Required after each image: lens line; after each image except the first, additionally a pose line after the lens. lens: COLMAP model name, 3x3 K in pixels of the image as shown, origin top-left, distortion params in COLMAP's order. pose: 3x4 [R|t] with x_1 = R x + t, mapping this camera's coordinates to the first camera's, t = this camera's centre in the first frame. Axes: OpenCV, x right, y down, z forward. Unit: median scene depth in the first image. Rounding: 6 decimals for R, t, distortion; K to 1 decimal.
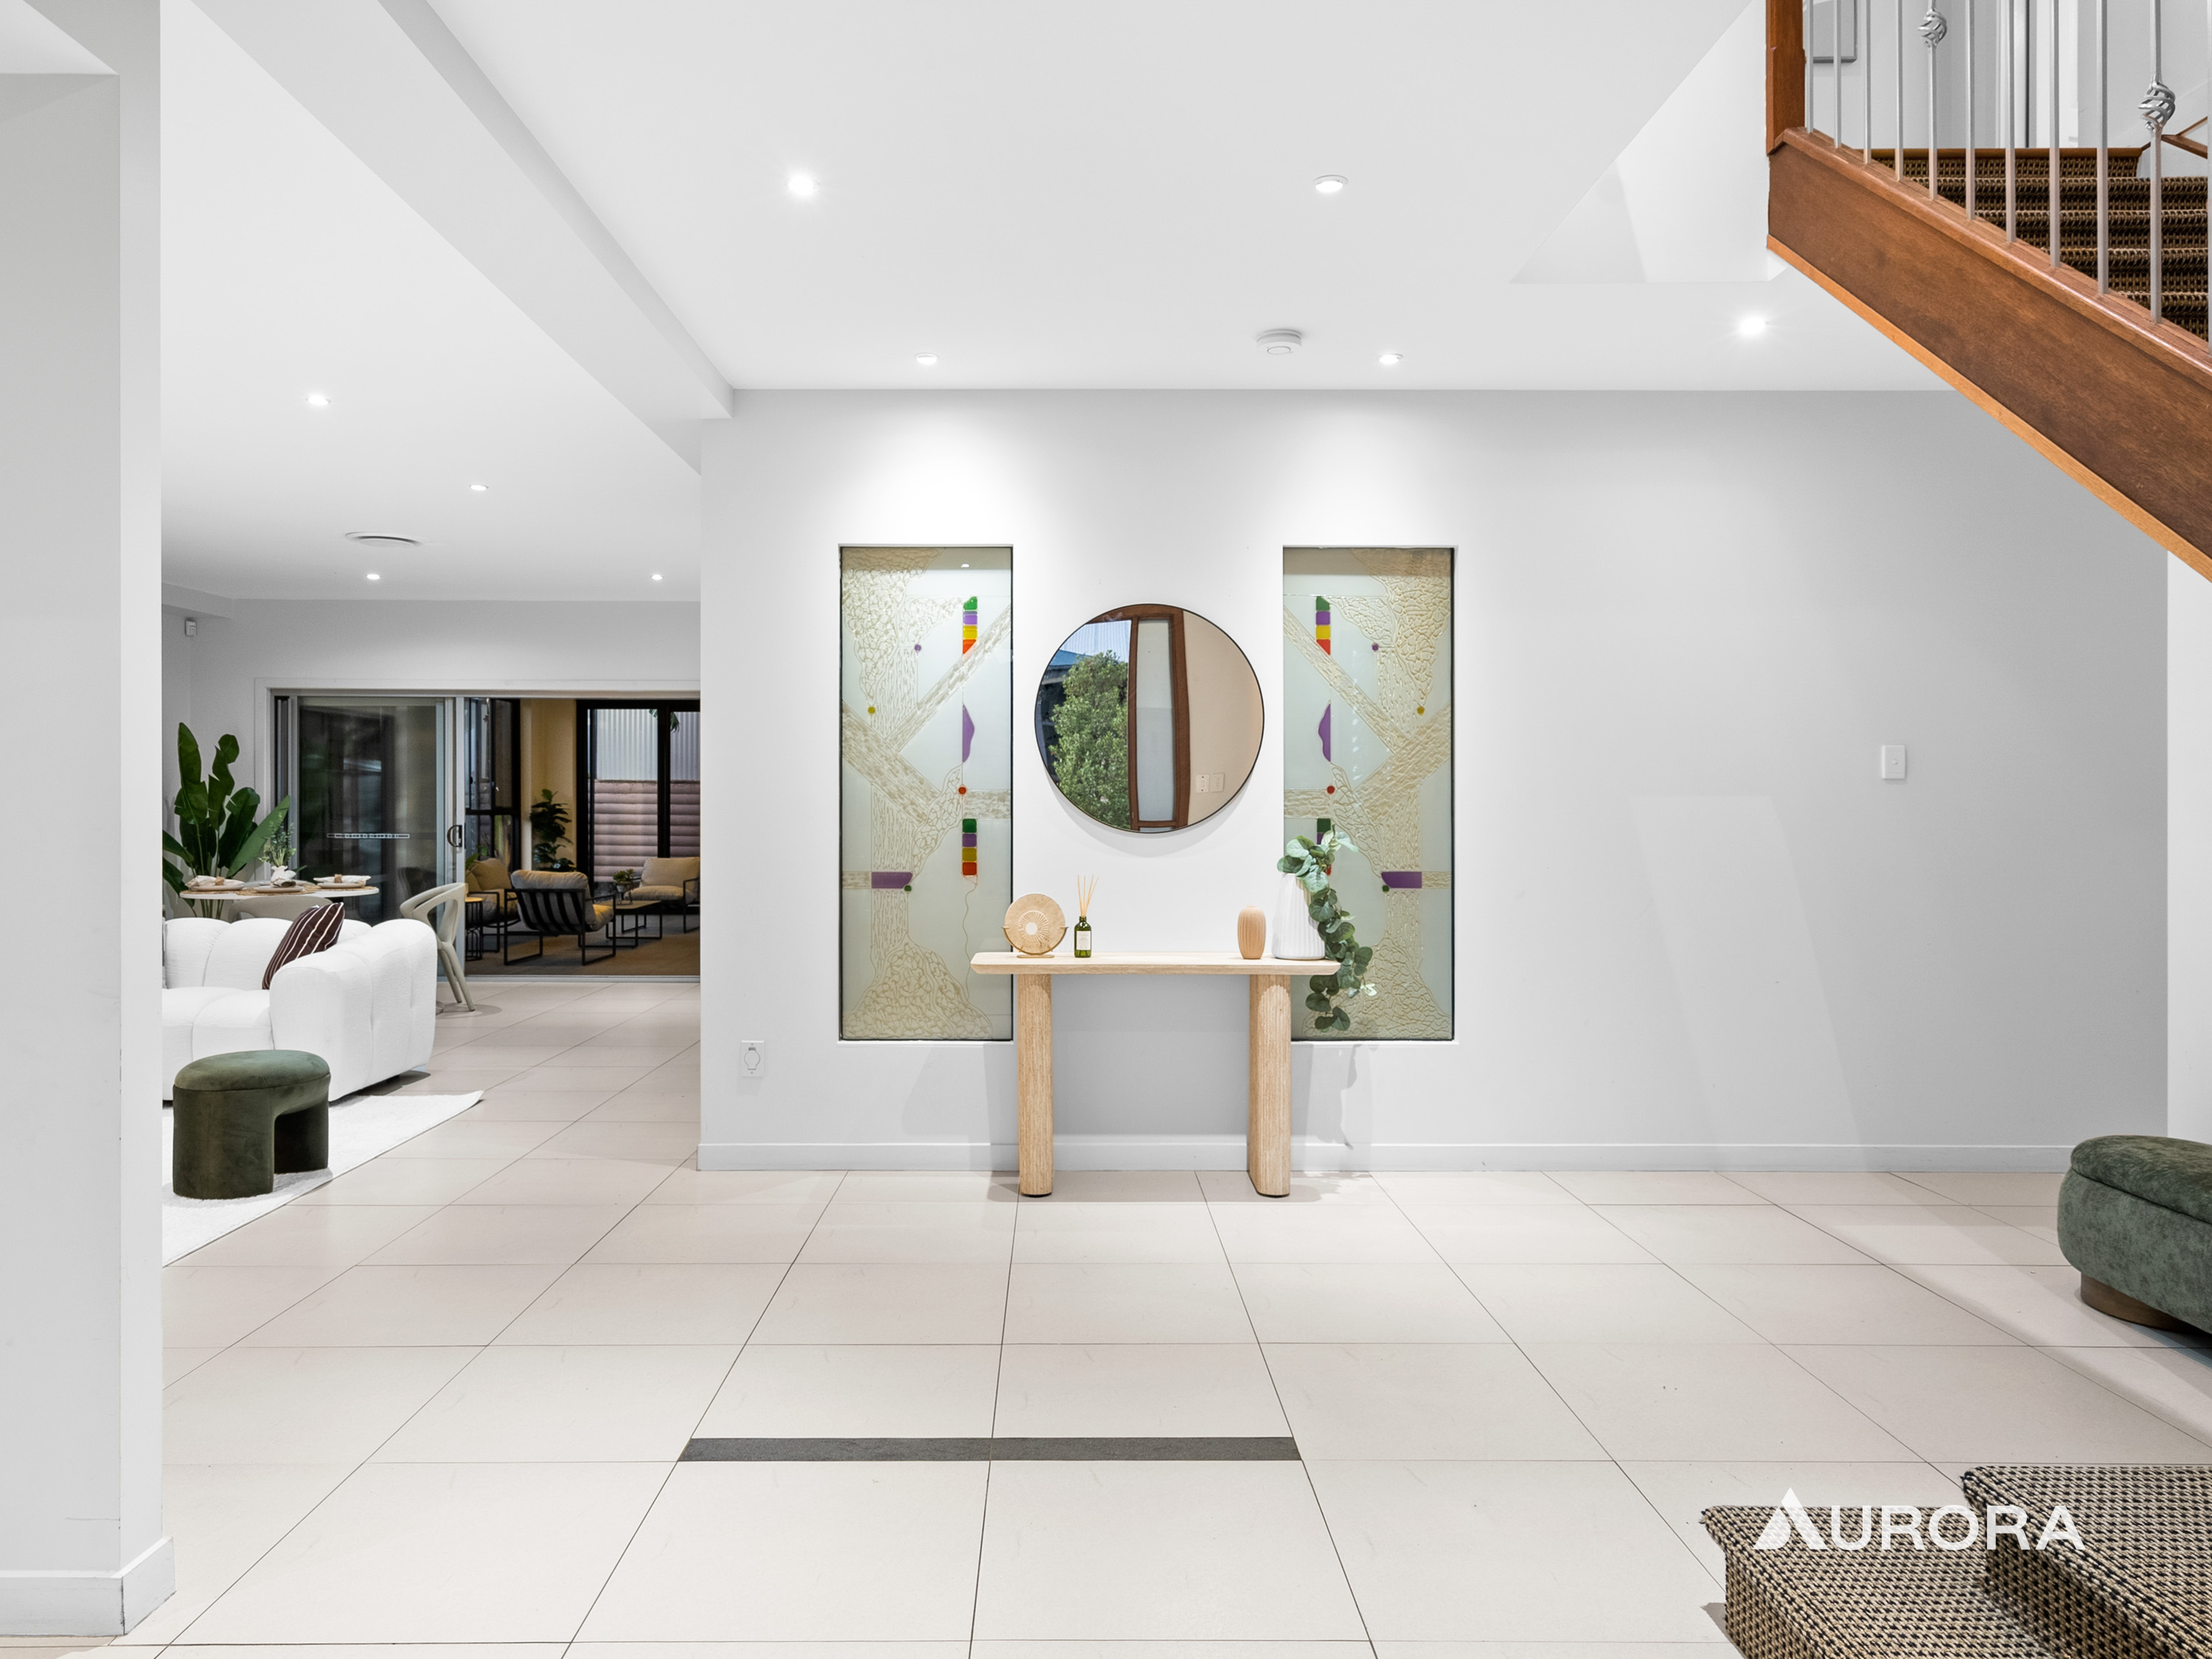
lens RADIAL K [[1474.7, 0, 1106.0], [0, 1474.7, 829.5], [0, 0, 1]] dist [-0.001558, 0.000493]
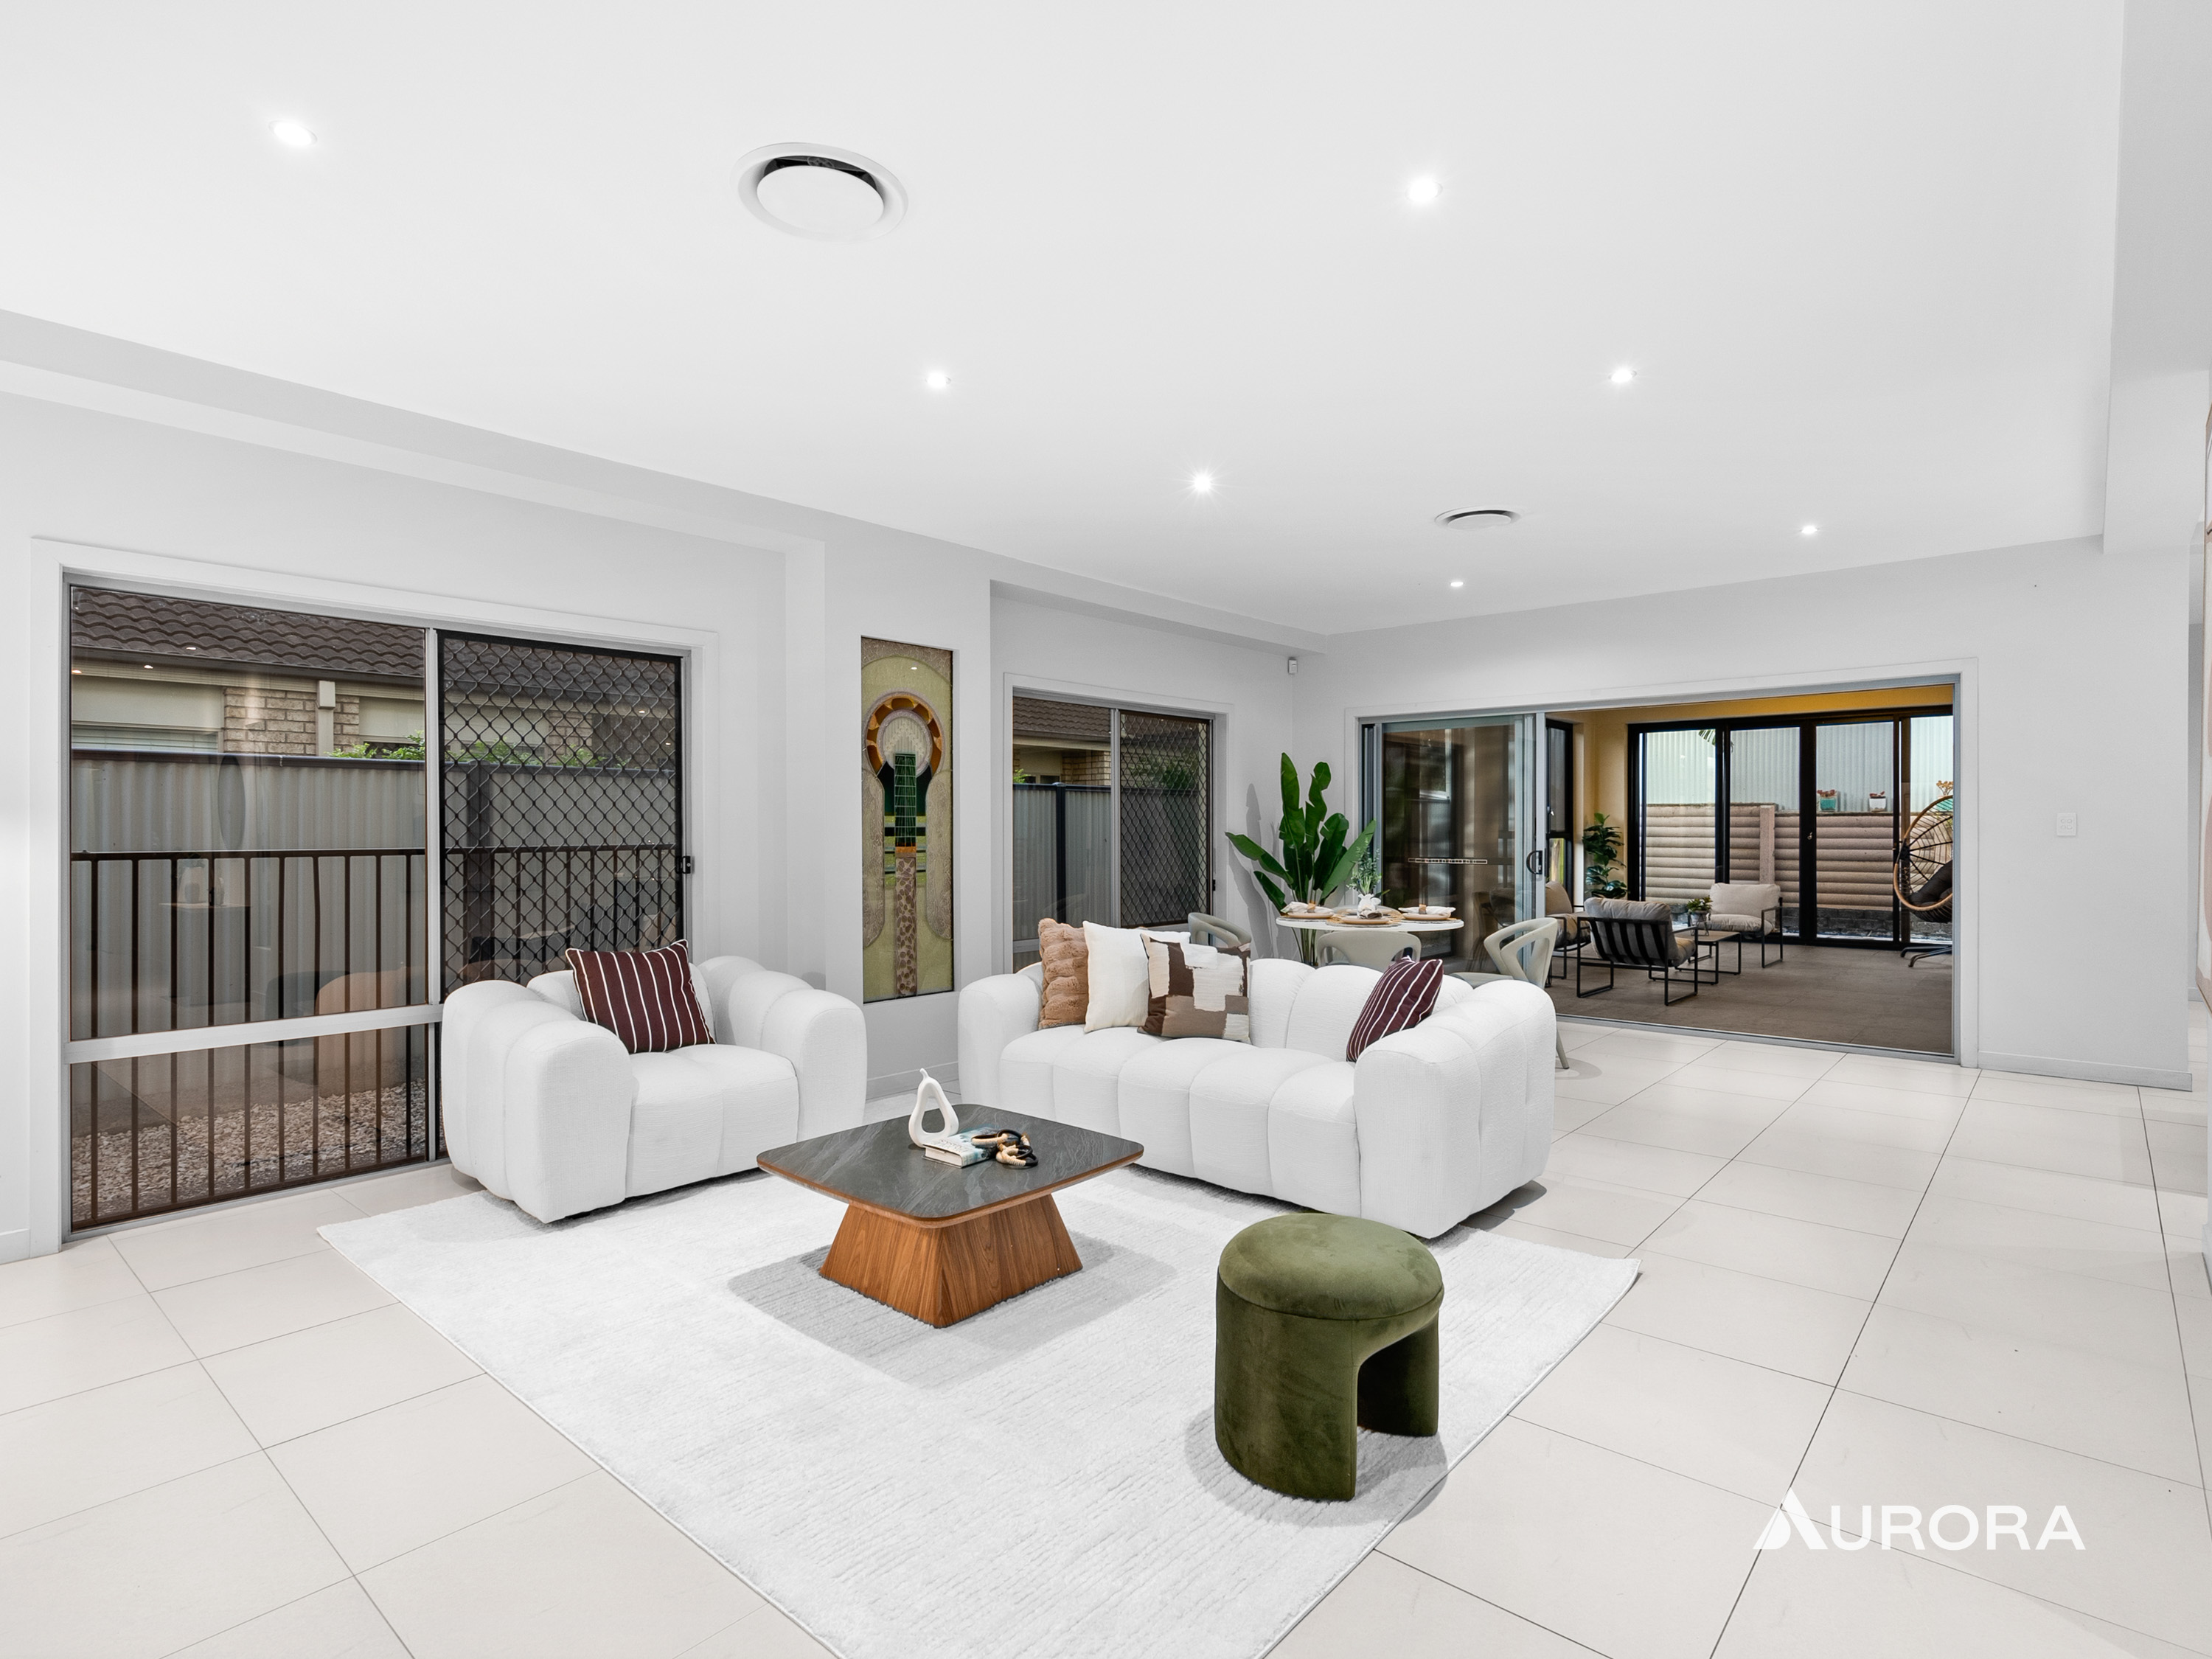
lens RADIAL K [[1137.1, 0, 1106.0], [0, 1137.1, 829.5], [0, 0, 1]] dist [-0.003880, 0.001040]
pose [[0.741564, -0.005626, -0.670858, -0.170008], [-0.005085, 0.999889, -0.014006, -0.005172], [0.670863, 0.013797, 0.741453, 0.302704]]
